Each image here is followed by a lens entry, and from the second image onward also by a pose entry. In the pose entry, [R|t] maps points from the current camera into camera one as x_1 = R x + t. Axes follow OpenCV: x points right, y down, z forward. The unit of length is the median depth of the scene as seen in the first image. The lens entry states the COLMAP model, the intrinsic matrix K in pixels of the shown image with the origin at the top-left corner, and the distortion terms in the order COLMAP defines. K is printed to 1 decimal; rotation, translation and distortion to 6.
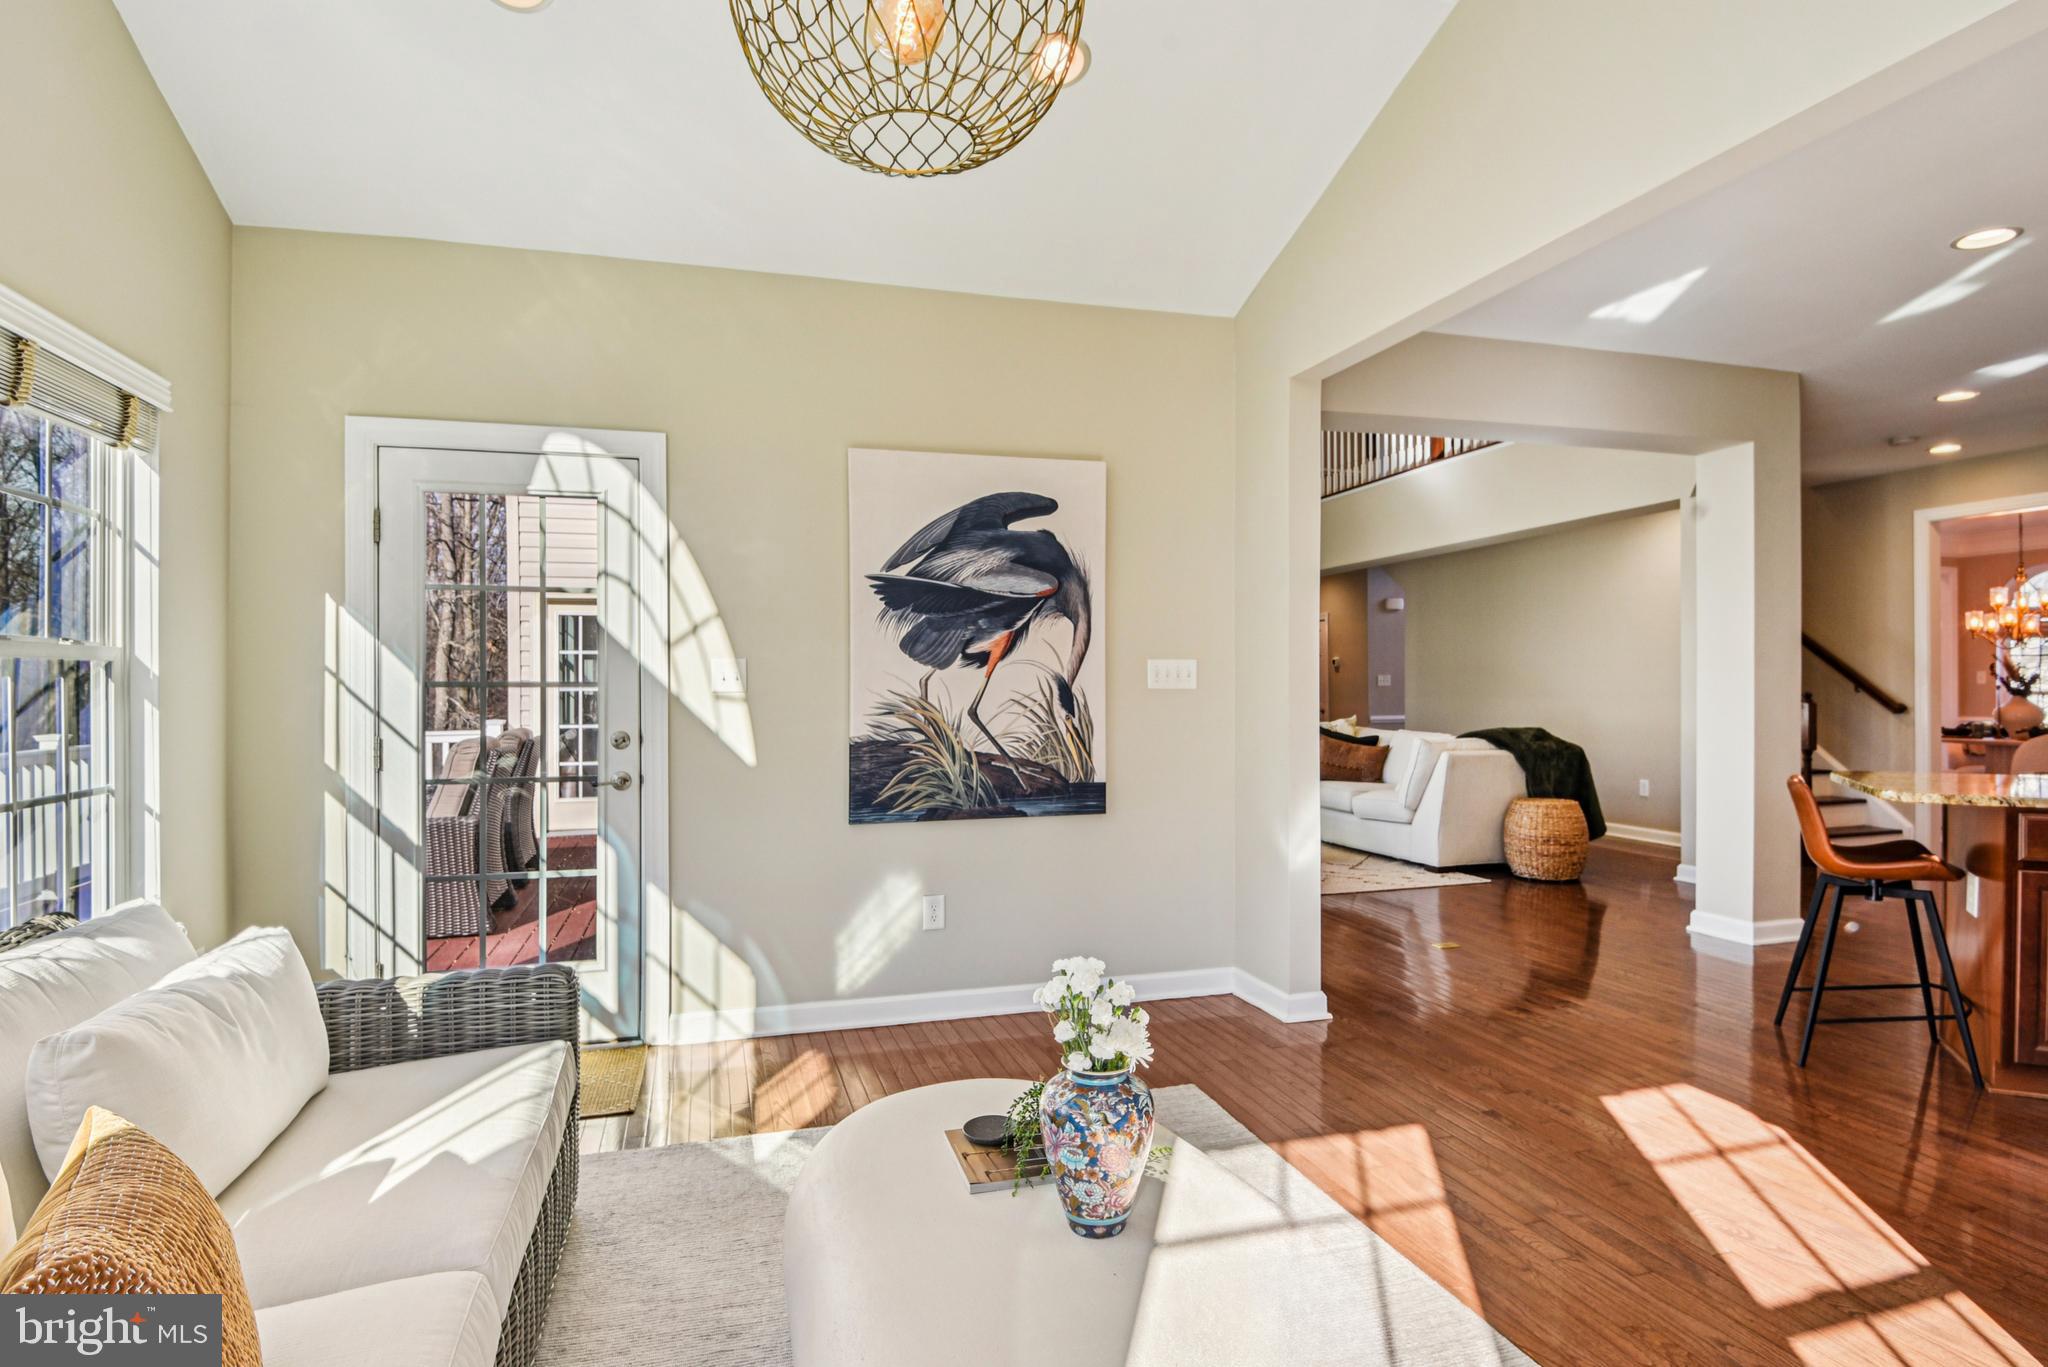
lens RADIAL K [[1078.8, 0, 1028.6], [0, 1078.8, 695.1], [0, 0, 1]] dist [0.004503, -0.022441]
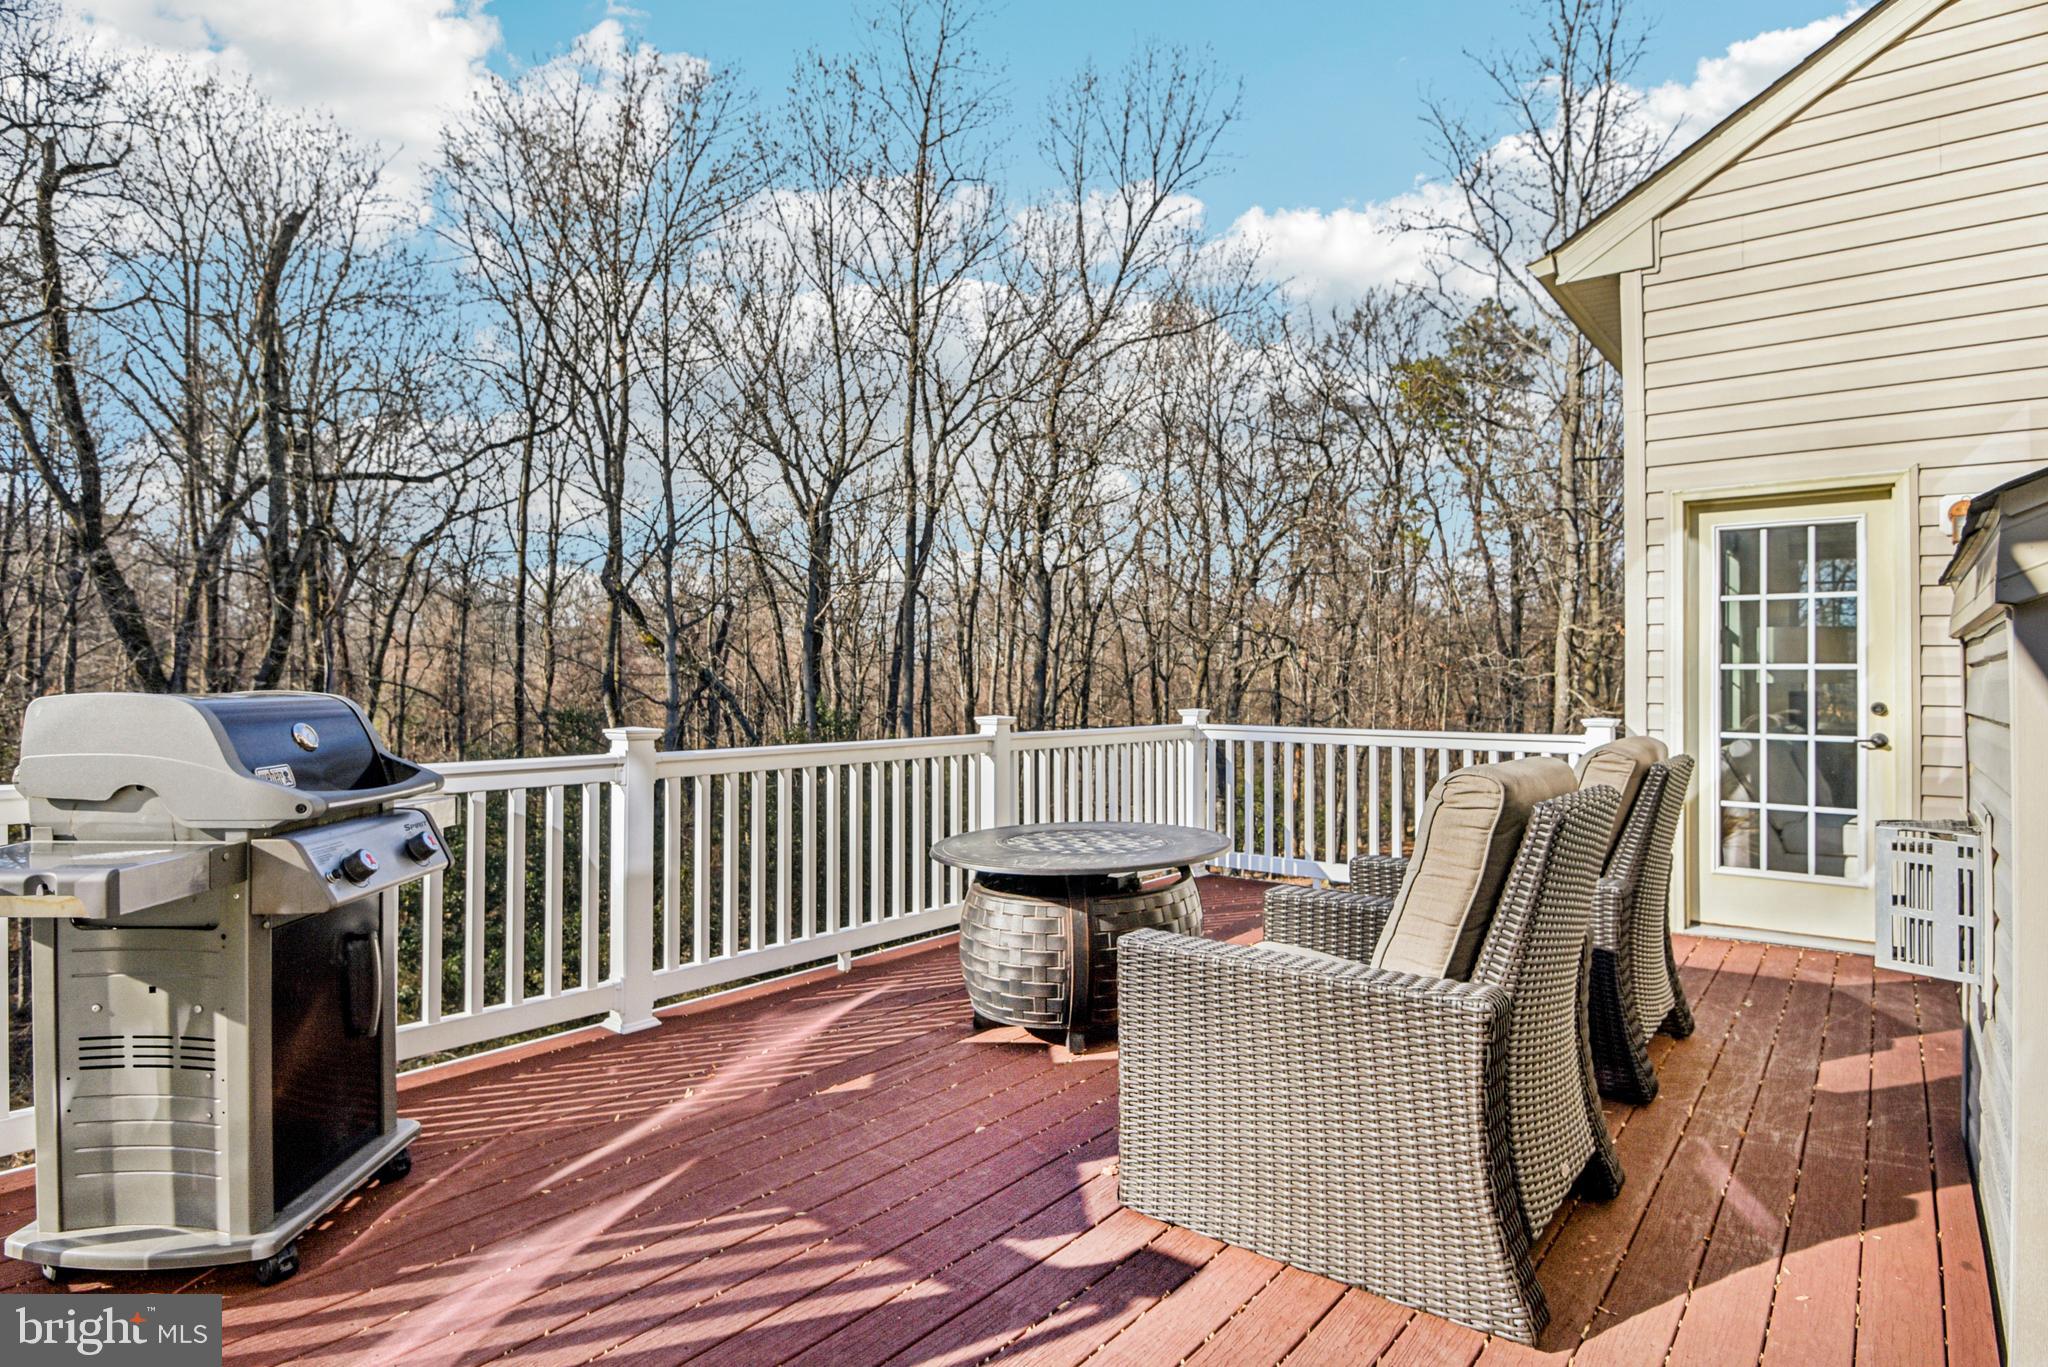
lens RADIAL K [[1078.8, 0, 1028.6], [0, 1078.8, 695.1], [0, 0, 1]] dist [0.004503, -0.022441]
pose [[0.565720, 0.007324, -0.824565, -0.180928], [-0.003256, 0.999973, 0.006648, 0.006920], [0.824591, -0.001076, 0.565728, 0.396801]]
